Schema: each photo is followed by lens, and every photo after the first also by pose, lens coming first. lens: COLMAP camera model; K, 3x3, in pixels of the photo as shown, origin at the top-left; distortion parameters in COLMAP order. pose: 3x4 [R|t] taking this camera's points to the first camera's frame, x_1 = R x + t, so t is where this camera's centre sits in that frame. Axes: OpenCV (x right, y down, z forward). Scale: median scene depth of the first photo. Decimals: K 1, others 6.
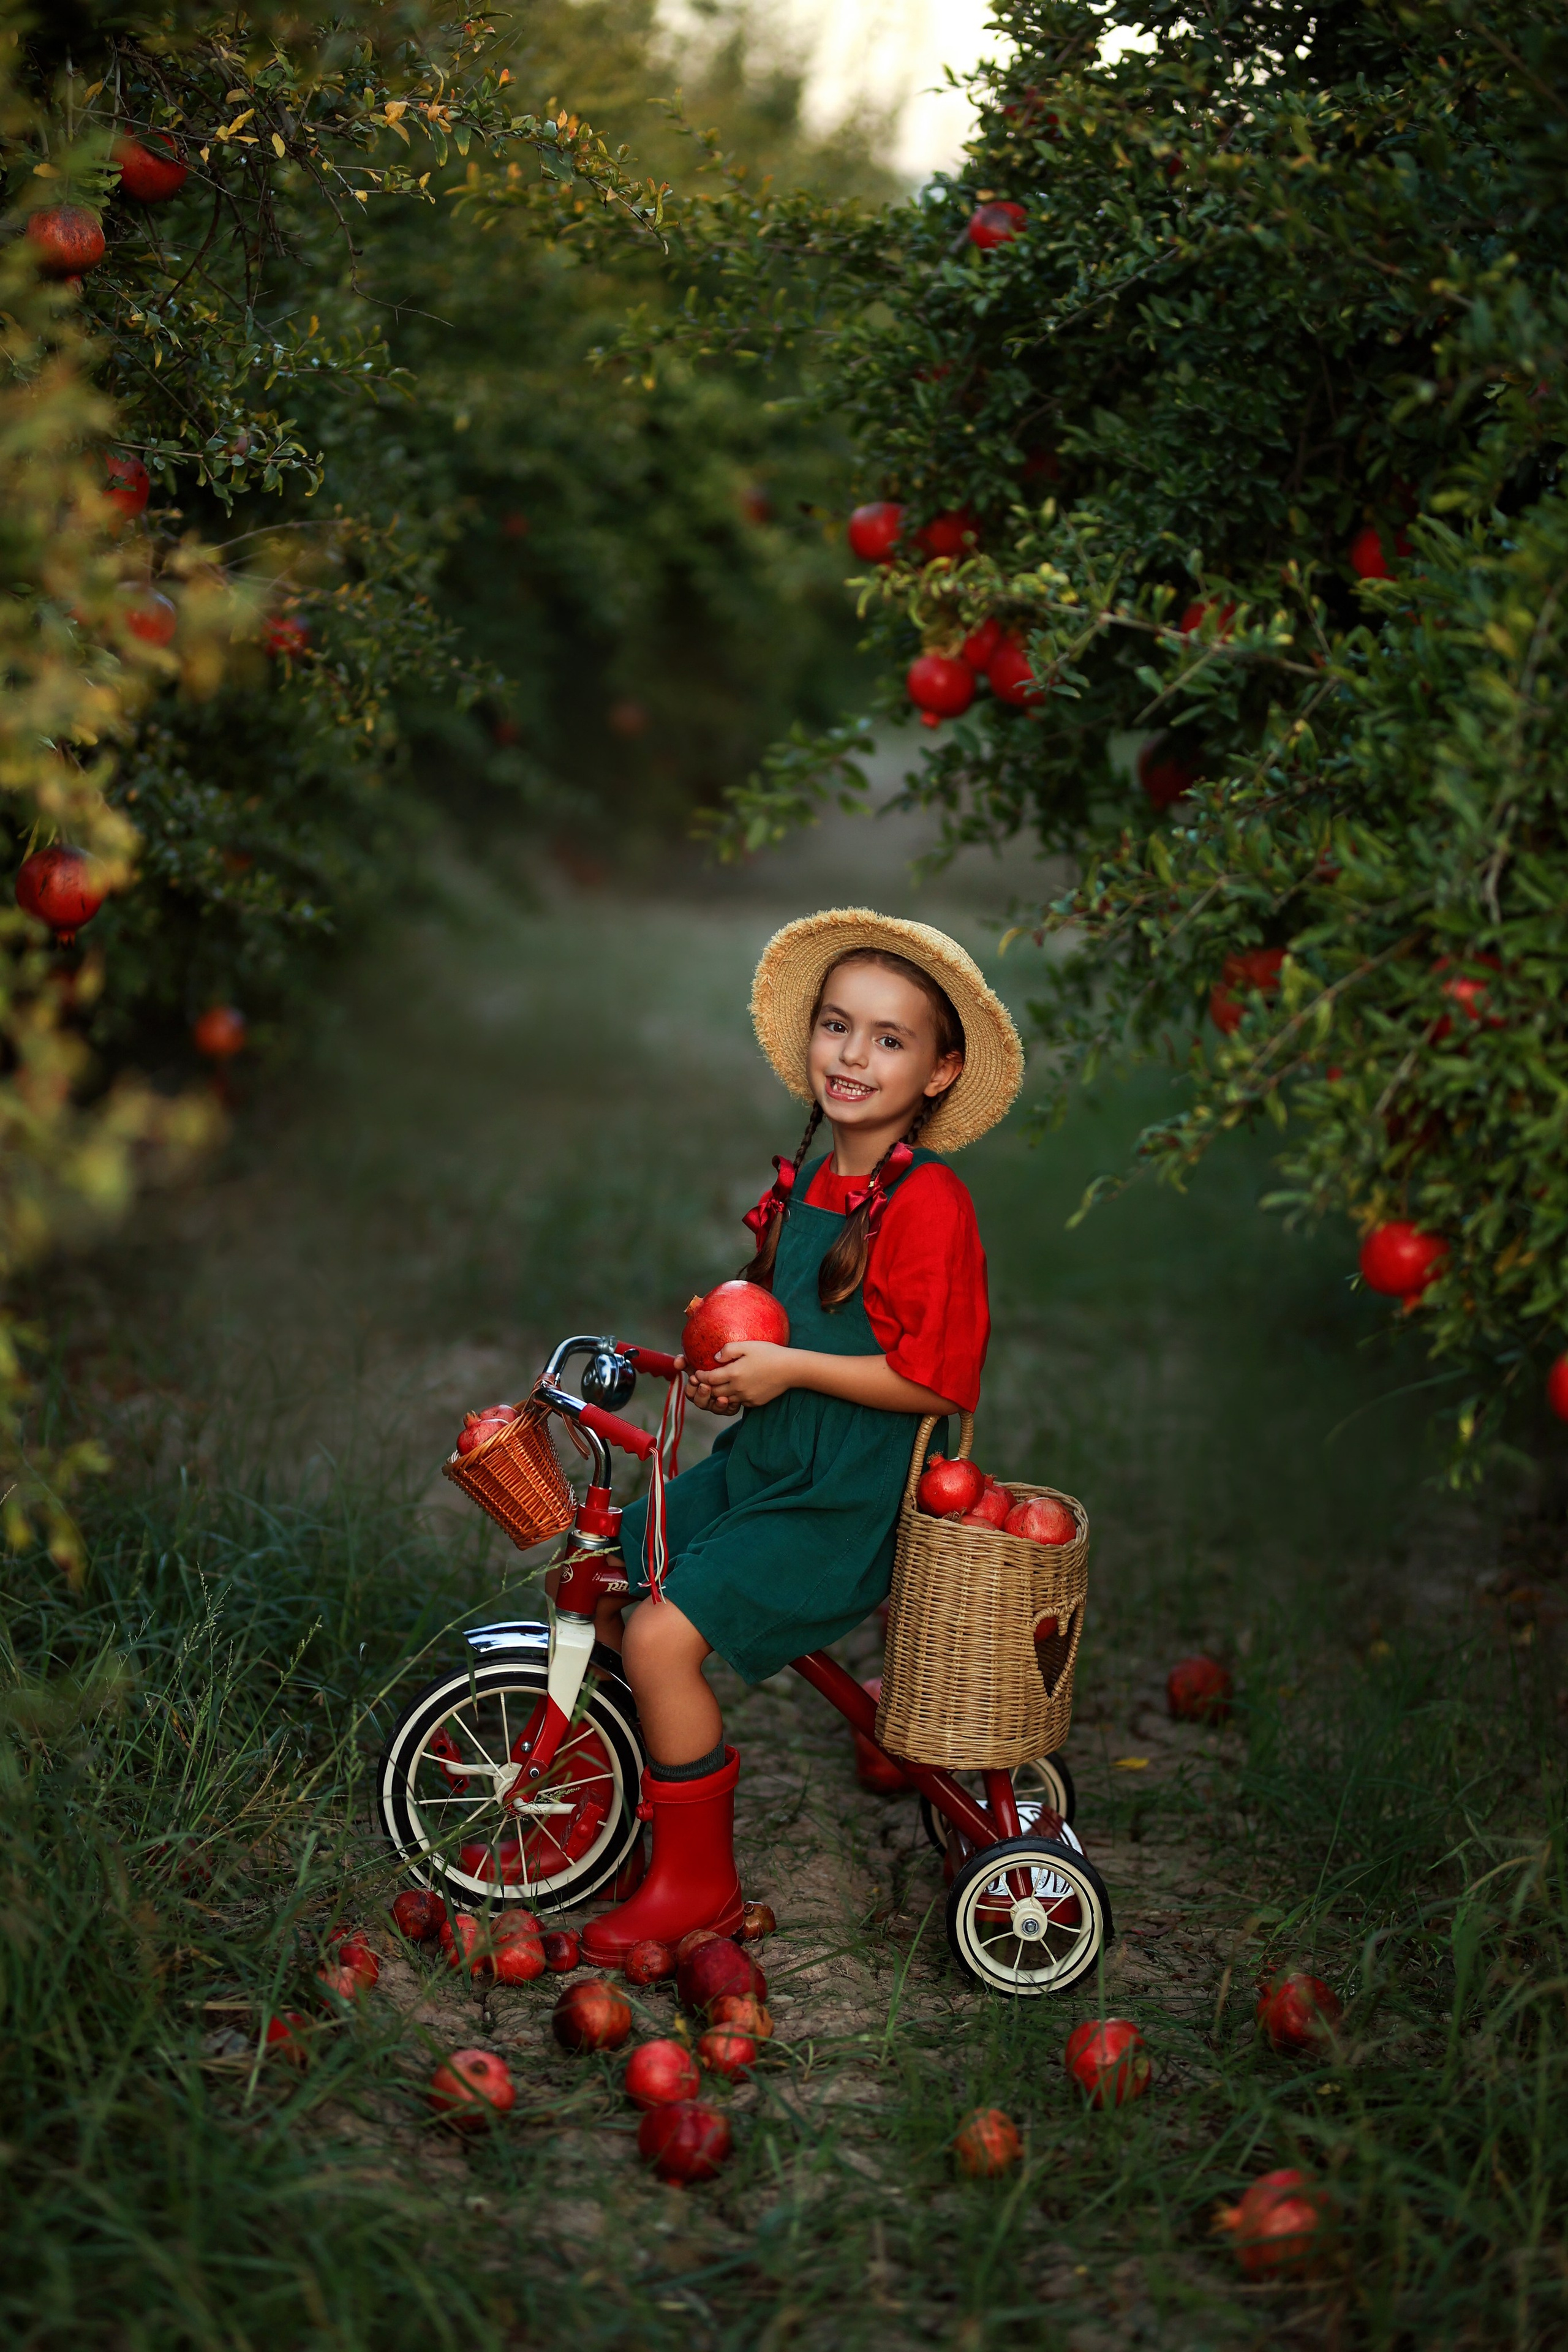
lens RADIAL K [[15477.1, 0, 1000.8], [0, 15477.1, 1451.3], [0, 0, 1]] dist [0.551096, 0.000000]
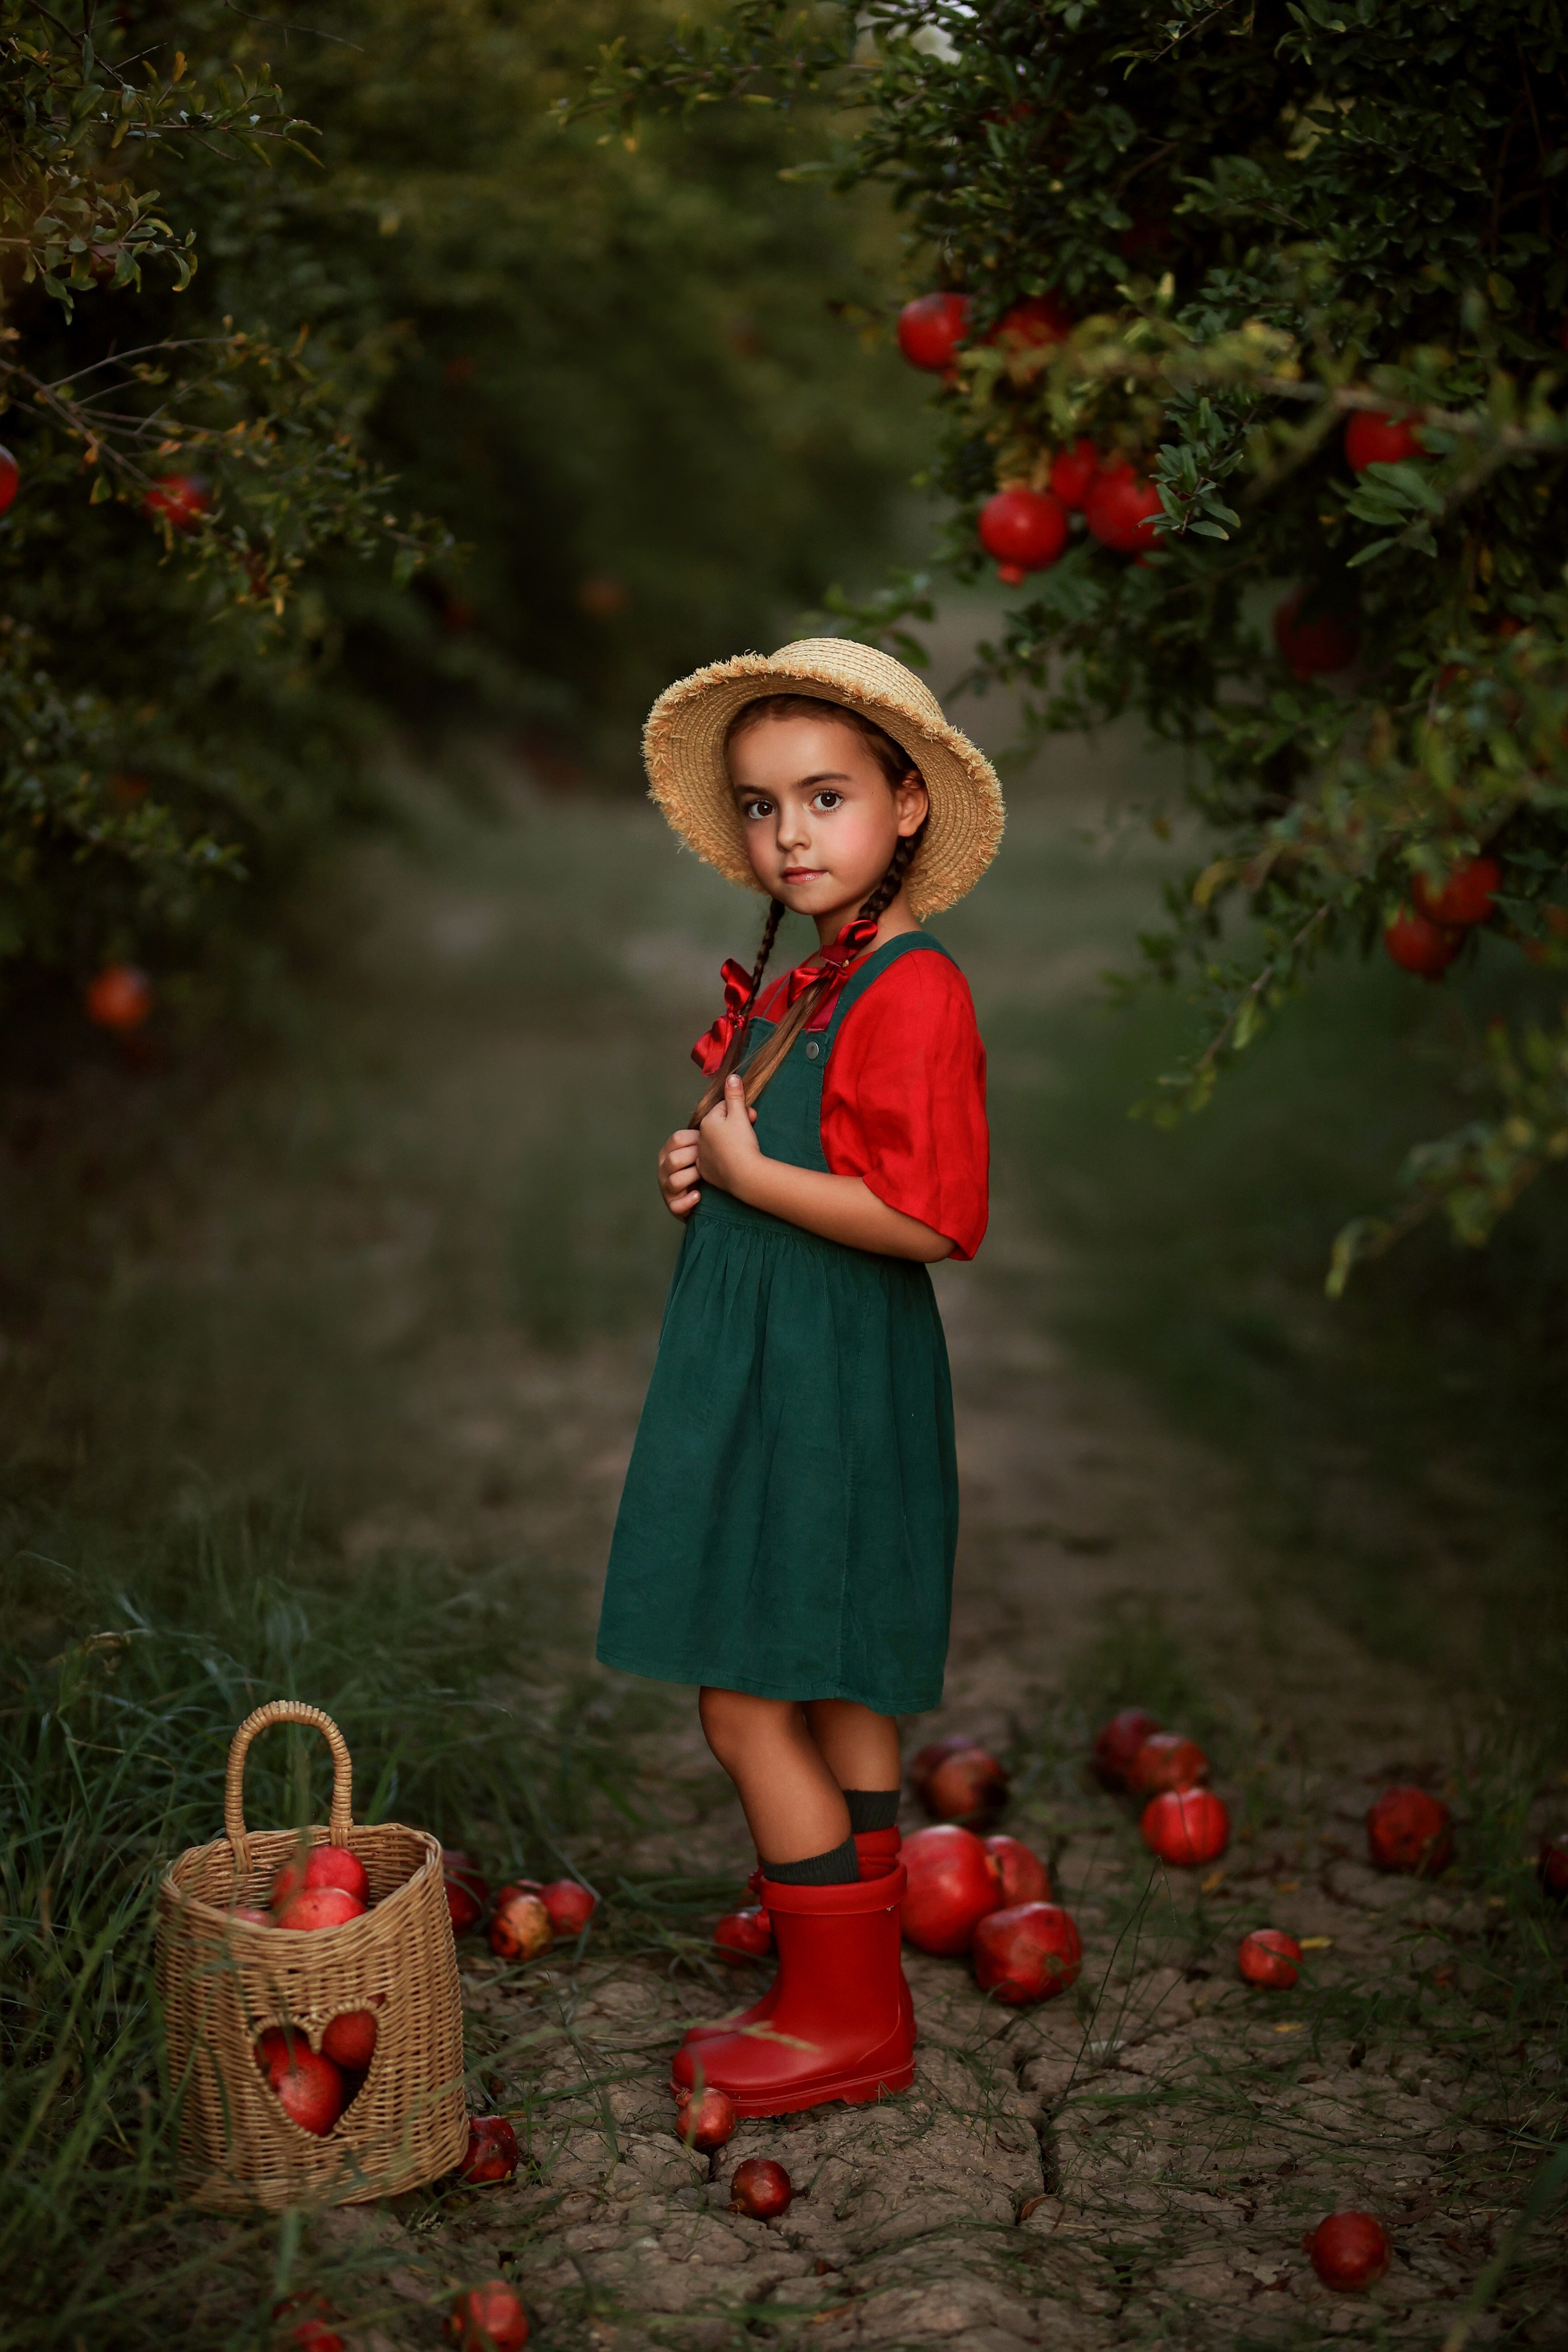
lens RADIAL K [[8021.1, 0, 807.3], [0, 8021.1, 1244.8], [0, 0, 1]] dist [0.109474, 0.000000]
pose [[0.999318, -0.036000, 0.008196, -0.019286], [0.035725, 0.998863, 0.031579, -0.027122], [-0.009324, -0.031265, 0.999468, 0.606310]]
